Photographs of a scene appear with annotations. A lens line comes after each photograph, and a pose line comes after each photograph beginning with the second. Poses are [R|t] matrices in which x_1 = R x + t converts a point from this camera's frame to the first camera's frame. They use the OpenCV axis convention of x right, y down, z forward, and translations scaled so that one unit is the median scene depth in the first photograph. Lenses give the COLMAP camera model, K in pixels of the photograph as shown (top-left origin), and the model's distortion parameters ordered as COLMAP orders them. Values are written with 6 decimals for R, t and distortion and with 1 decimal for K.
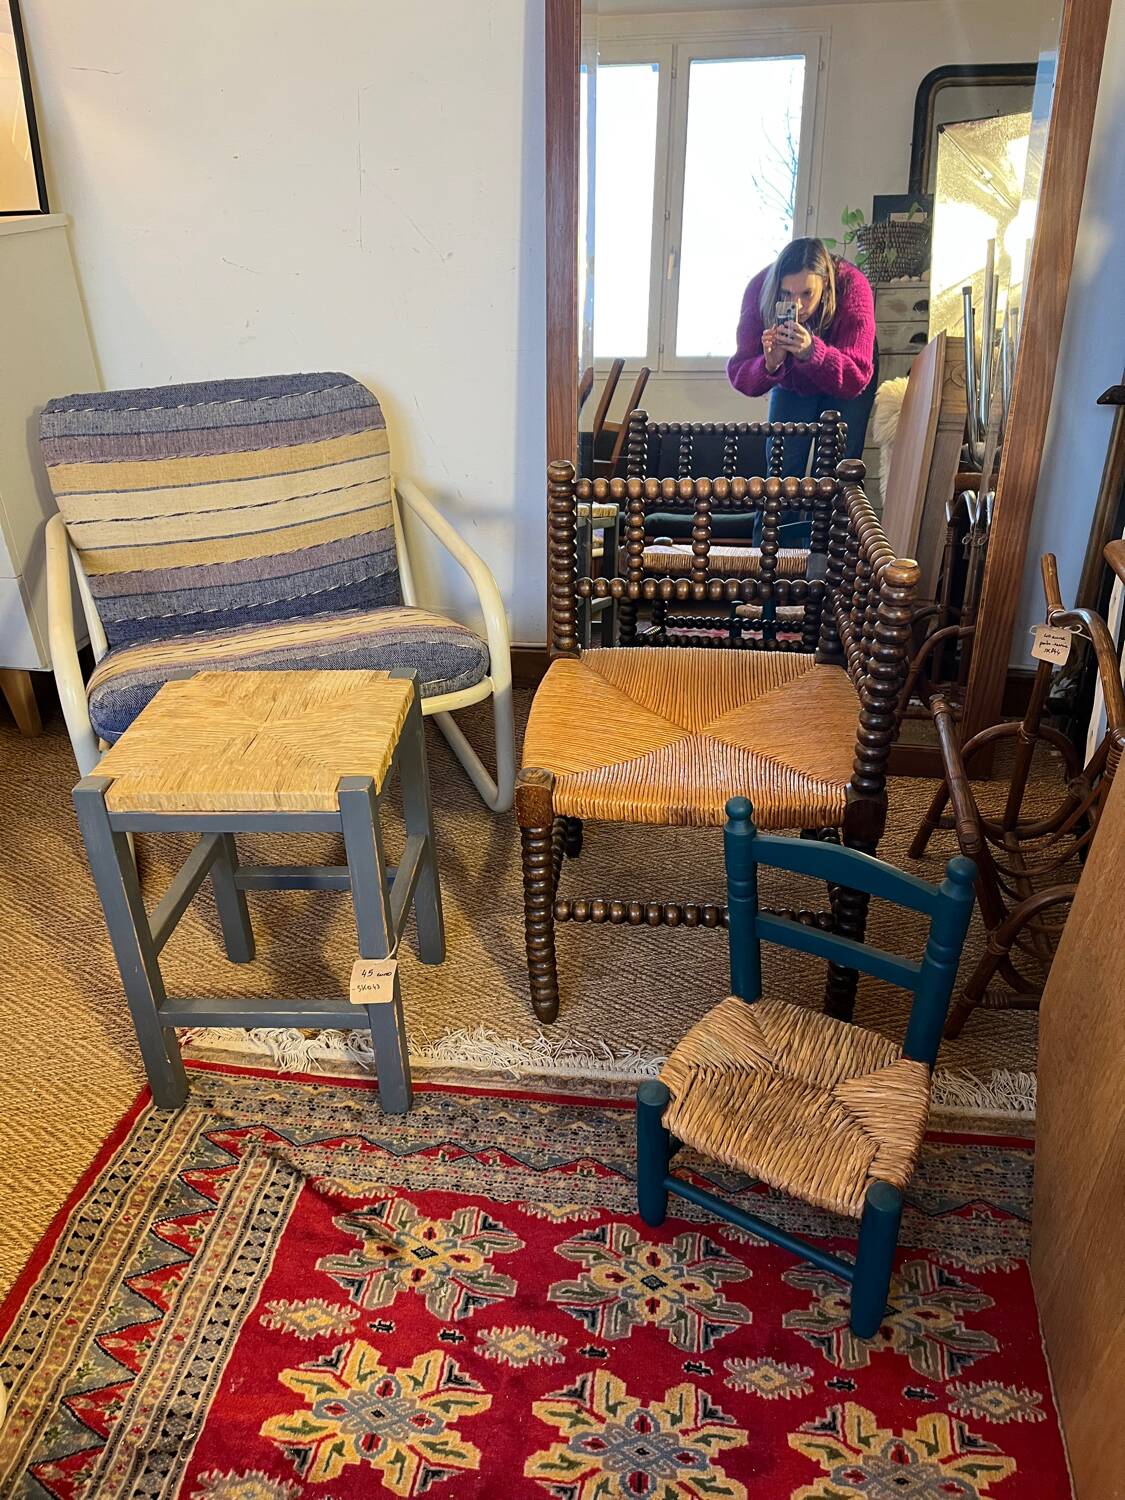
lens RADIAL K [[1137.5, 0, 565.1], [0, 1137.5, 753.2], [0, 0, 1]] dist [0.085314, -0.124115]
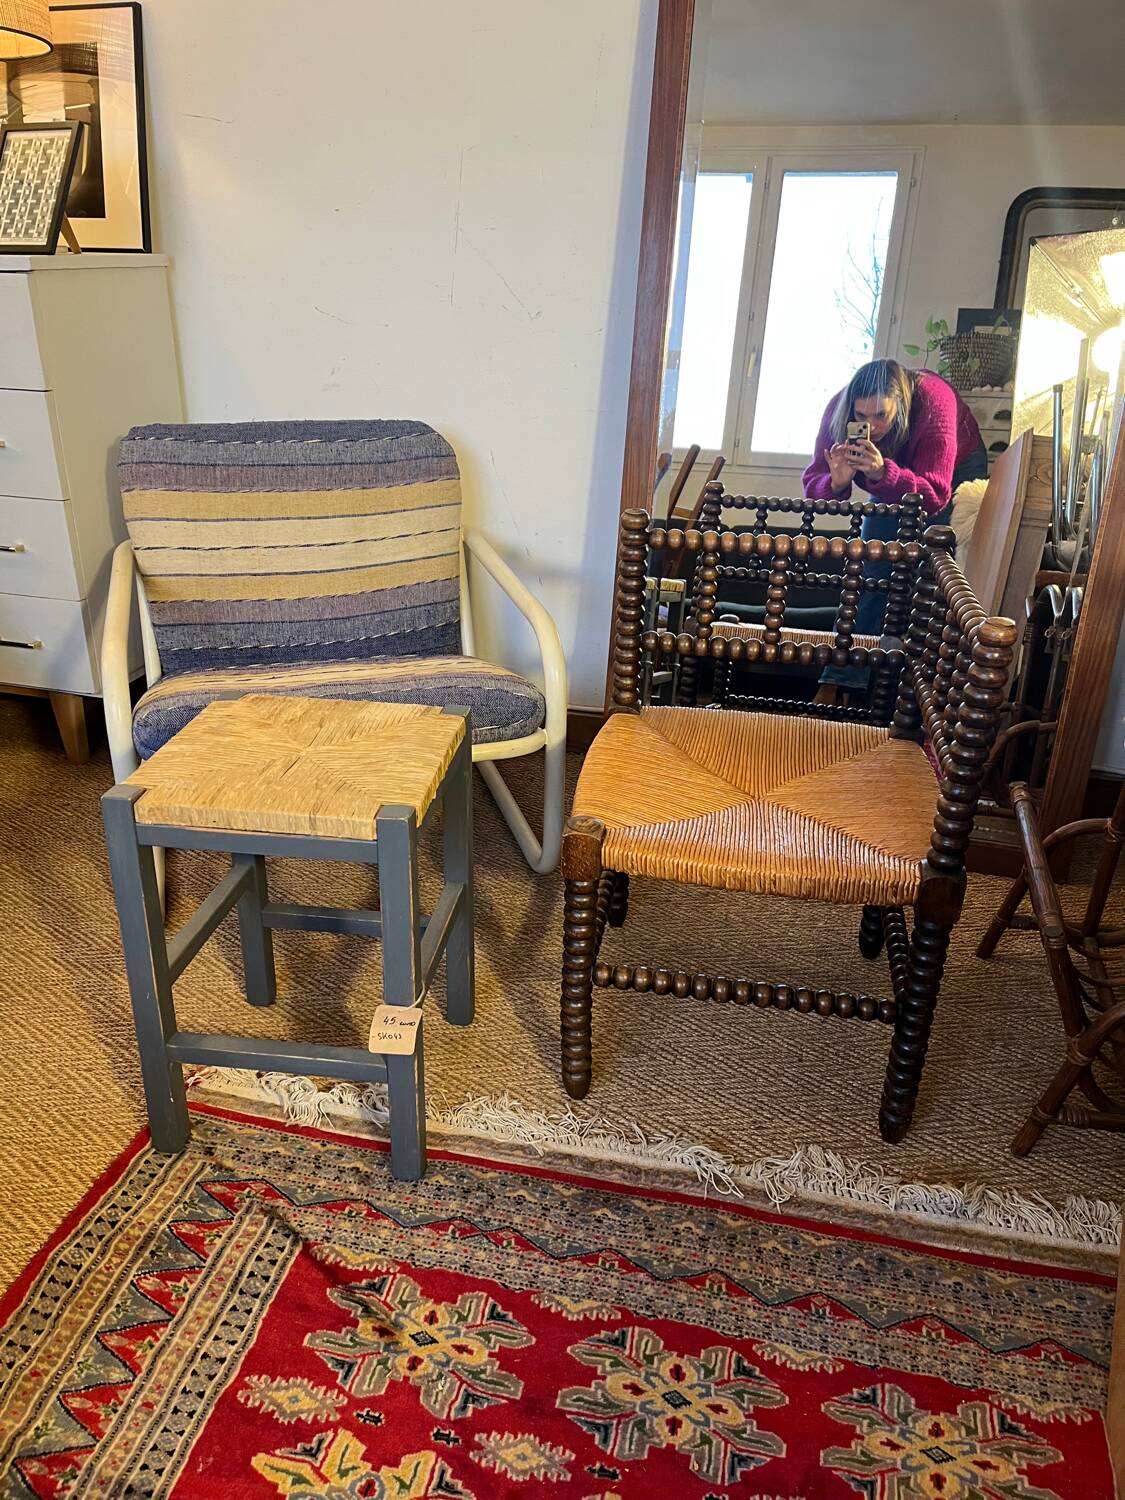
lens RADIAL K [[1137.5, 0, 557.4], [0, 1137.5, 747.8], [0, 0, 1]] dist [0.085314, -0.124115]
pose [[0.995845, 0.075175, -0.051397, -0.005969], [-0.079271, 0.993398, -0.082930, 0.038379], [0.044823, 0.086660, 0.995229, 0.061105]]
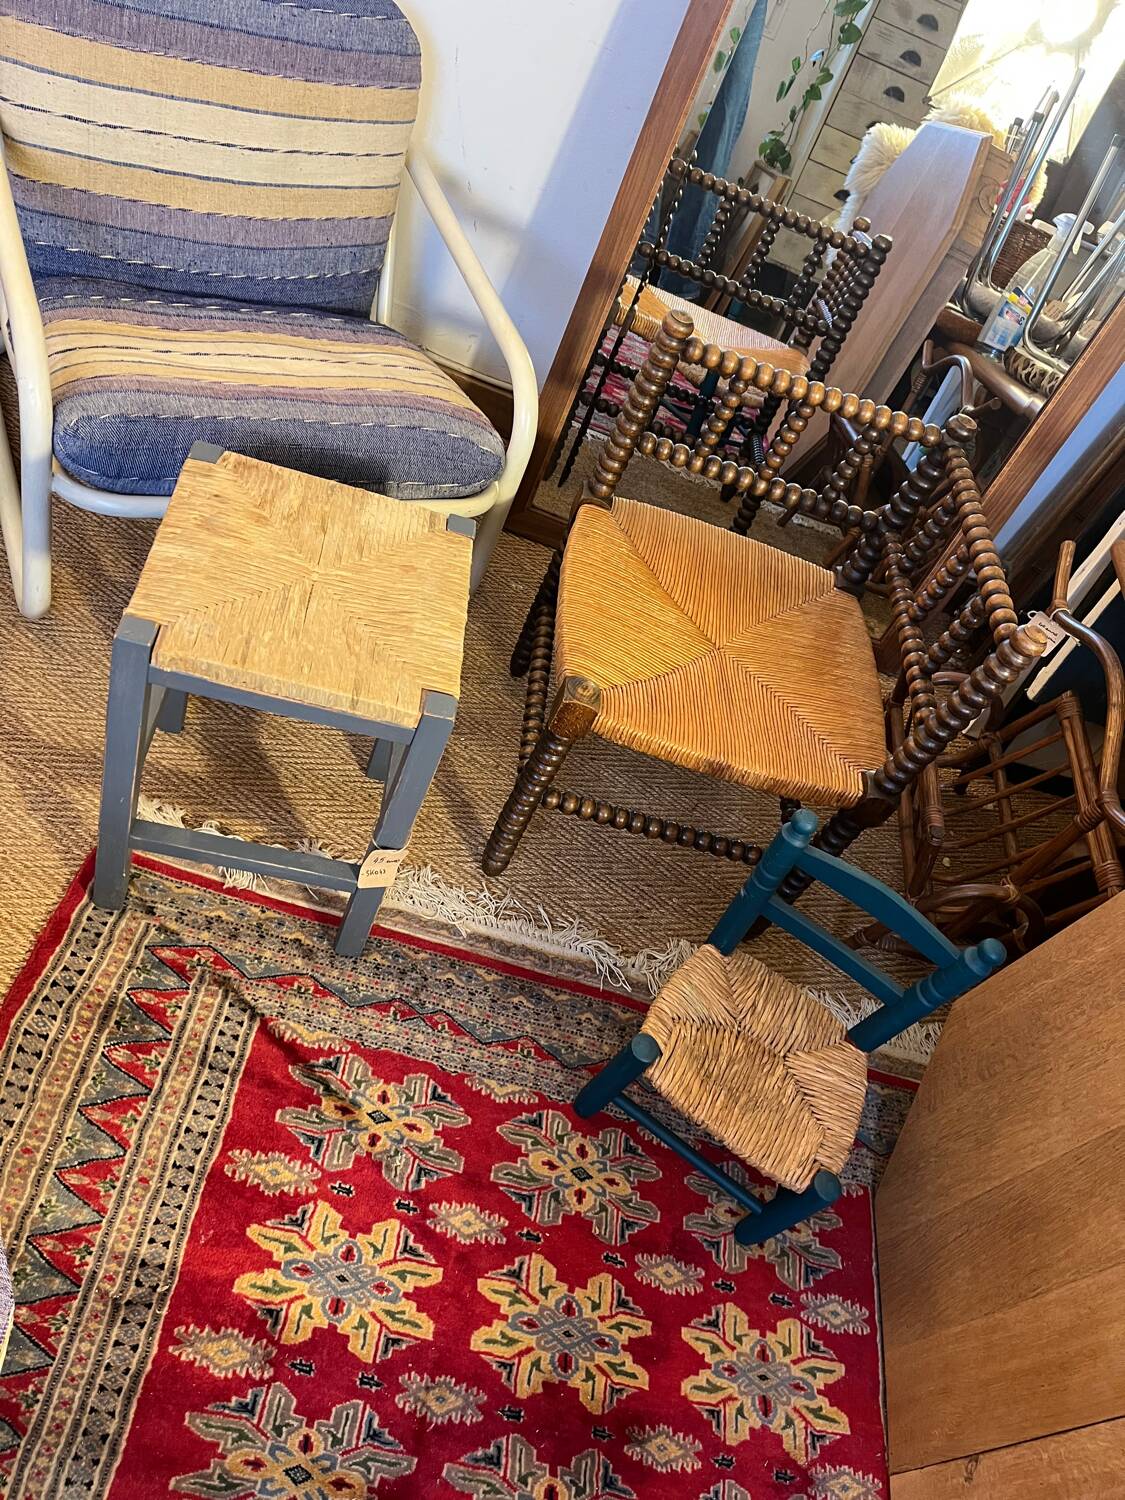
lens RADIAL K [[1137.5, 0, 561.0], [0, 1137.5, 748.3], [0, 0, 1]] dist [0.085314, -0.124115]
pose [[0.933483, 0.211699, 0.289469, -0.326455], [-0.300070, 0.903098, 0.307201, -0.235085], [-0.196385, -0.373628, 0.906551, 0.128393]]
